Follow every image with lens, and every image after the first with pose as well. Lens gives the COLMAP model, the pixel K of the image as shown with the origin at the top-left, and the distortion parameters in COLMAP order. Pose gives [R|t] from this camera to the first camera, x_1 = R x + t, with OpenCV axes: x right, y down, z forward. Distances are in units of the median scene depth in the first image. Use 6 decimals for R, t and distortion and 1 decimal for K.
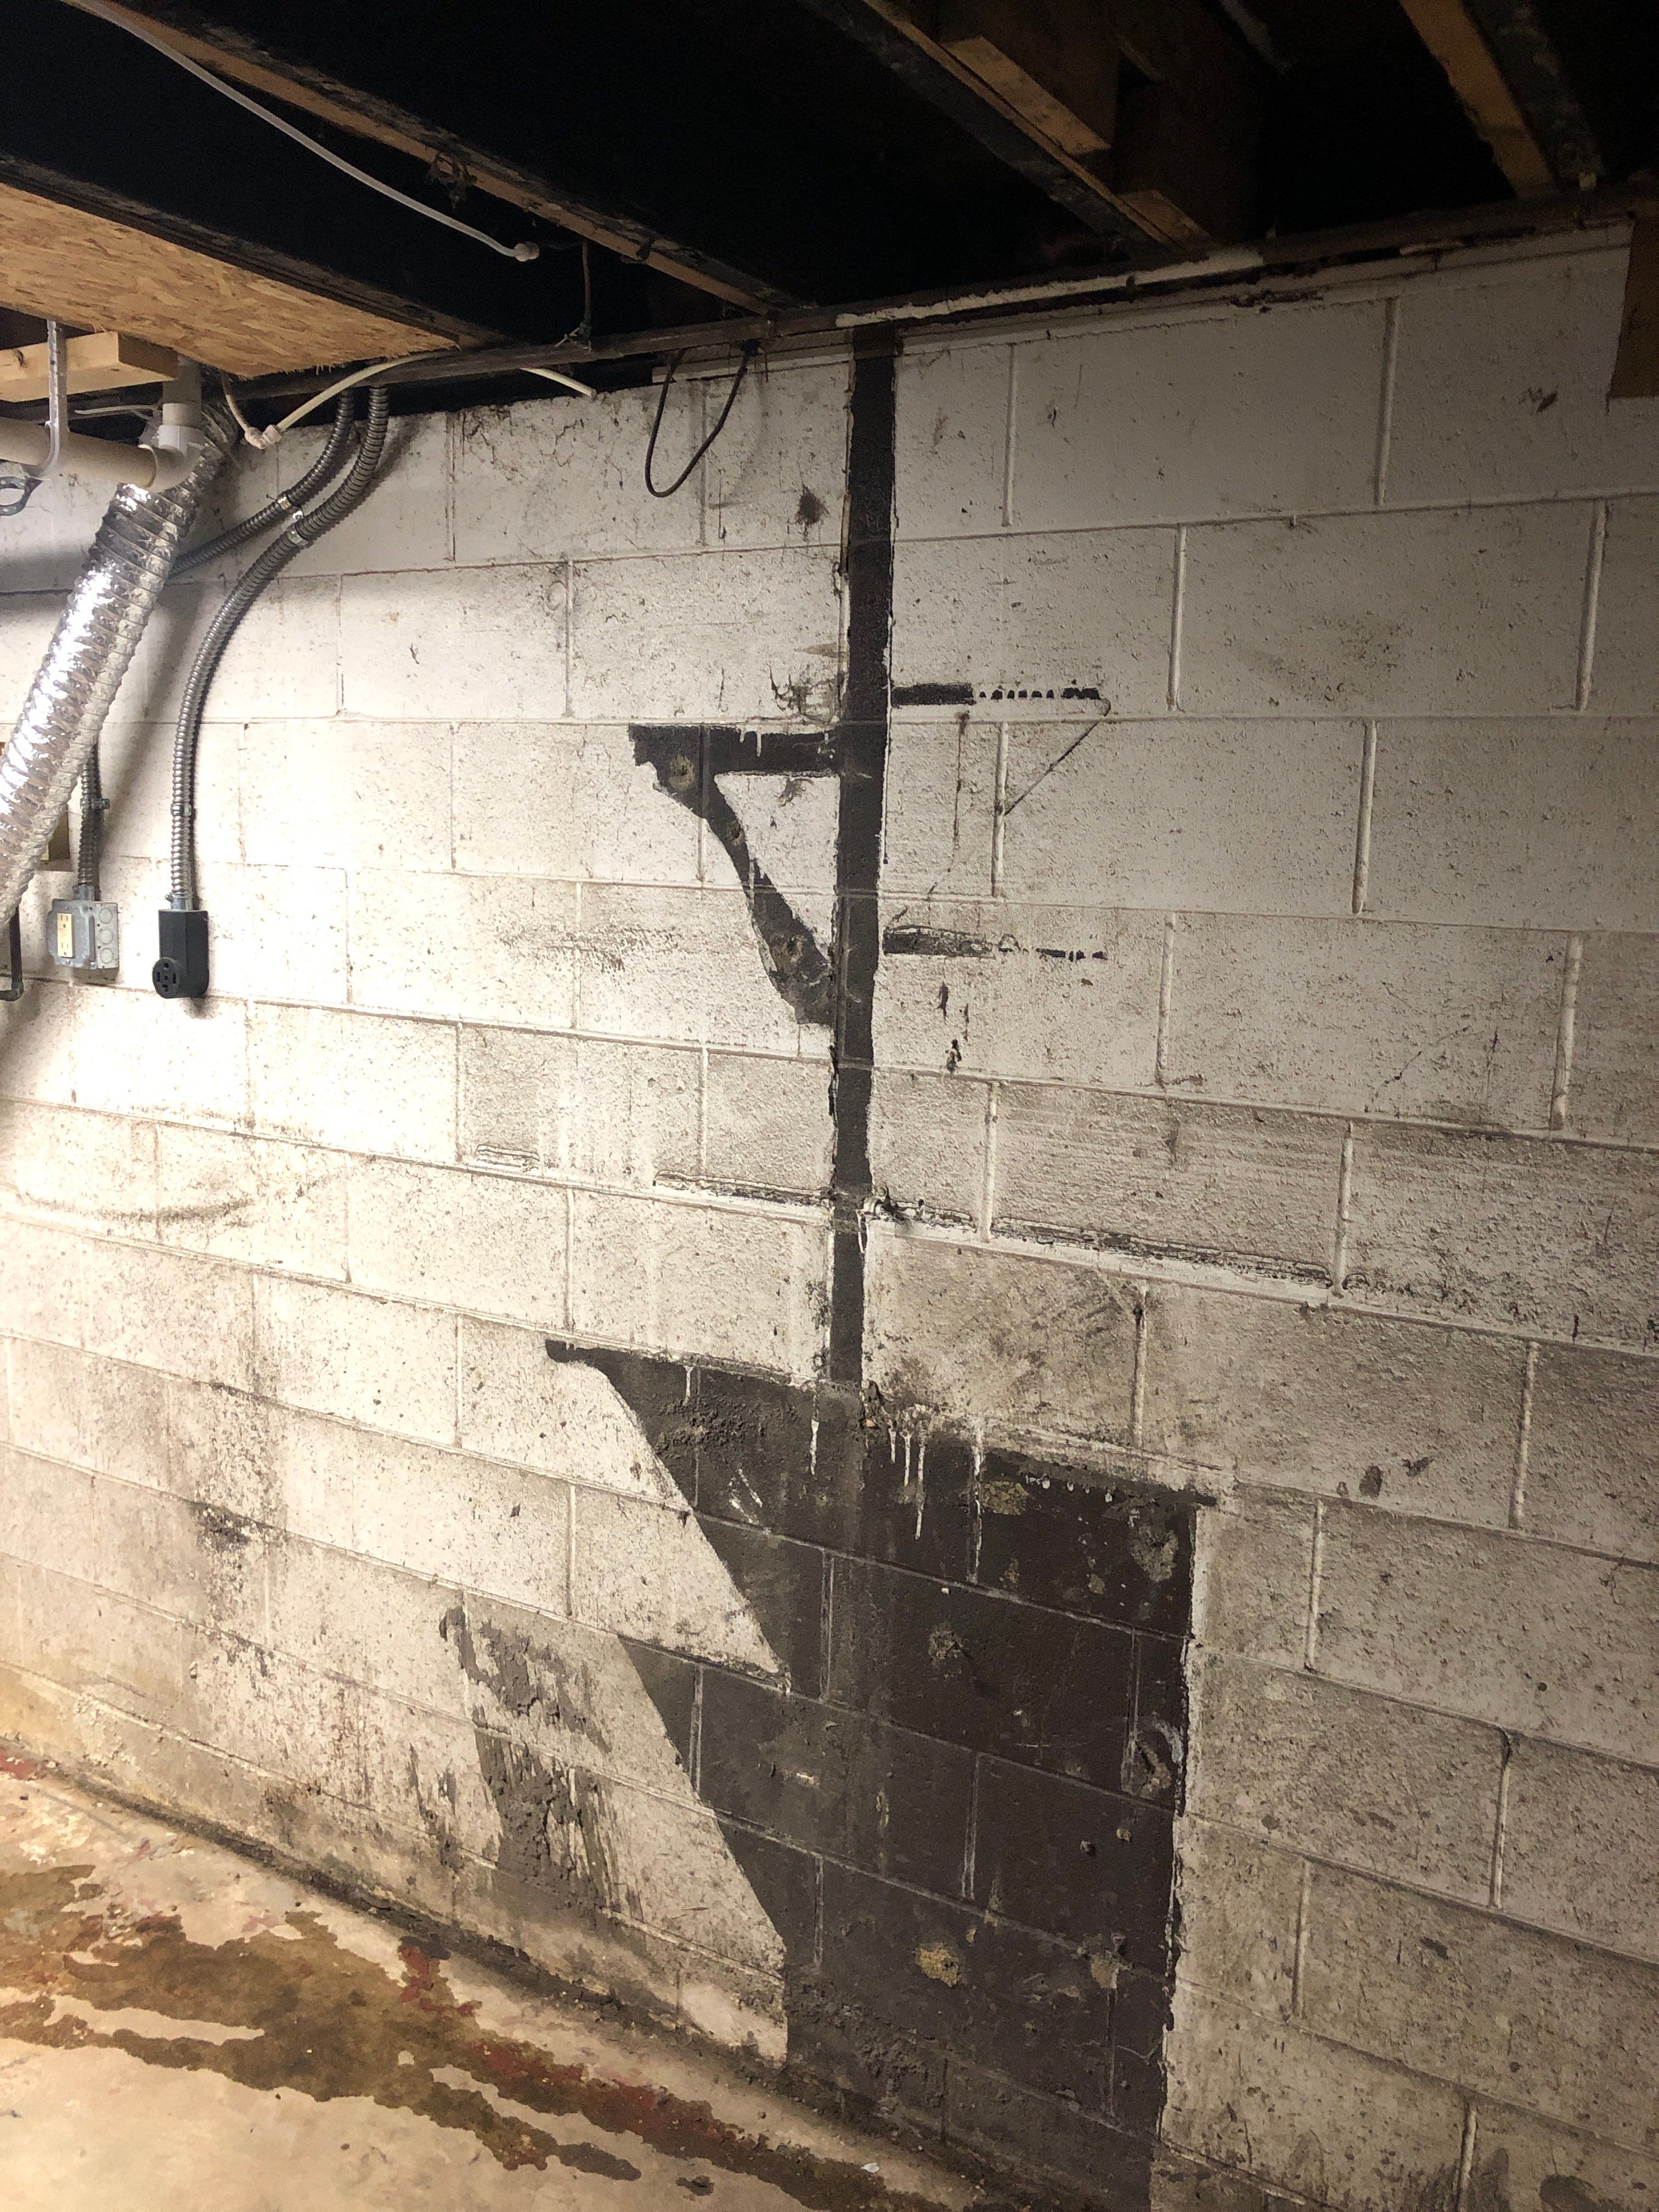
lens RADIAL K [[1748.2, 0, 835.2], [0, 1748.2, 1050.1], [0, 0, 1]] dist [0.039114, -0.043545]
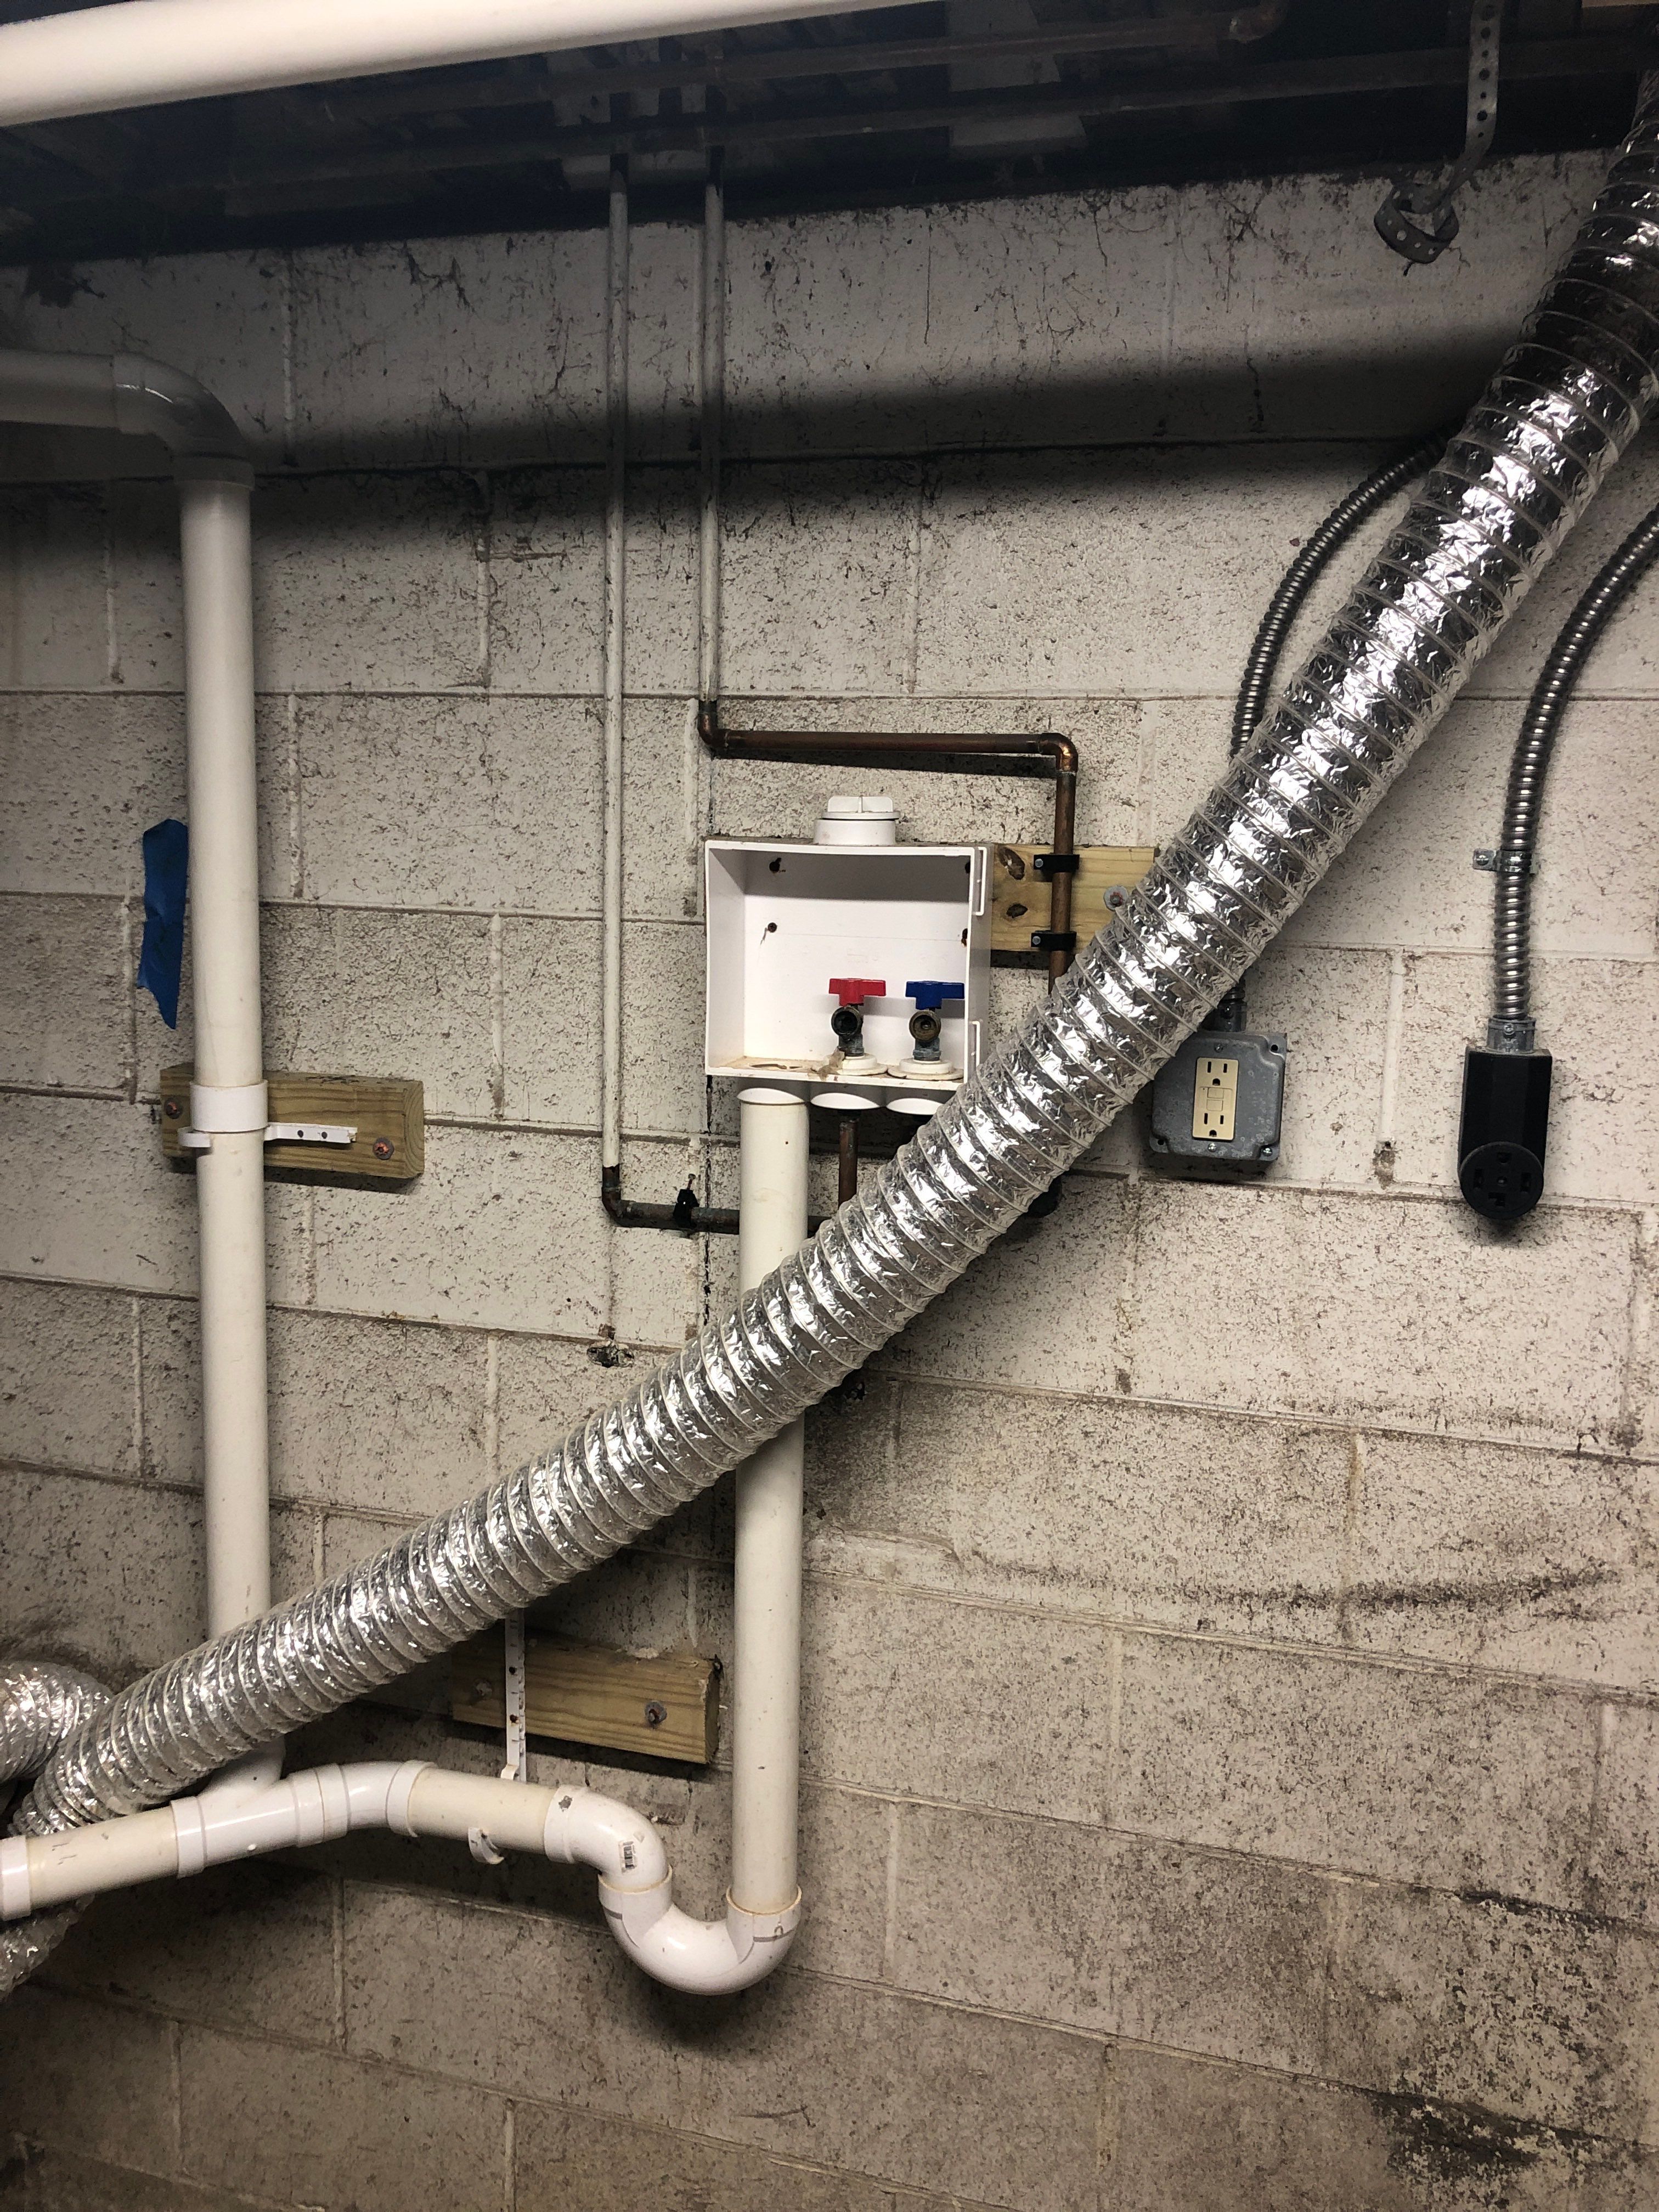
lens RADIAL K [[1788.2, 0, 829.5], [0, 1788.2, 1106.0], [0, 0, 1]] dist [0.040760, -0.053822]
pose [[0.972052, -0.035721, 0.232031, -0.858084], [0.031410, 0.999259, 0.022247, -0.099315], [-0.232654, -0.014337, 0.972454, 0.632176]]
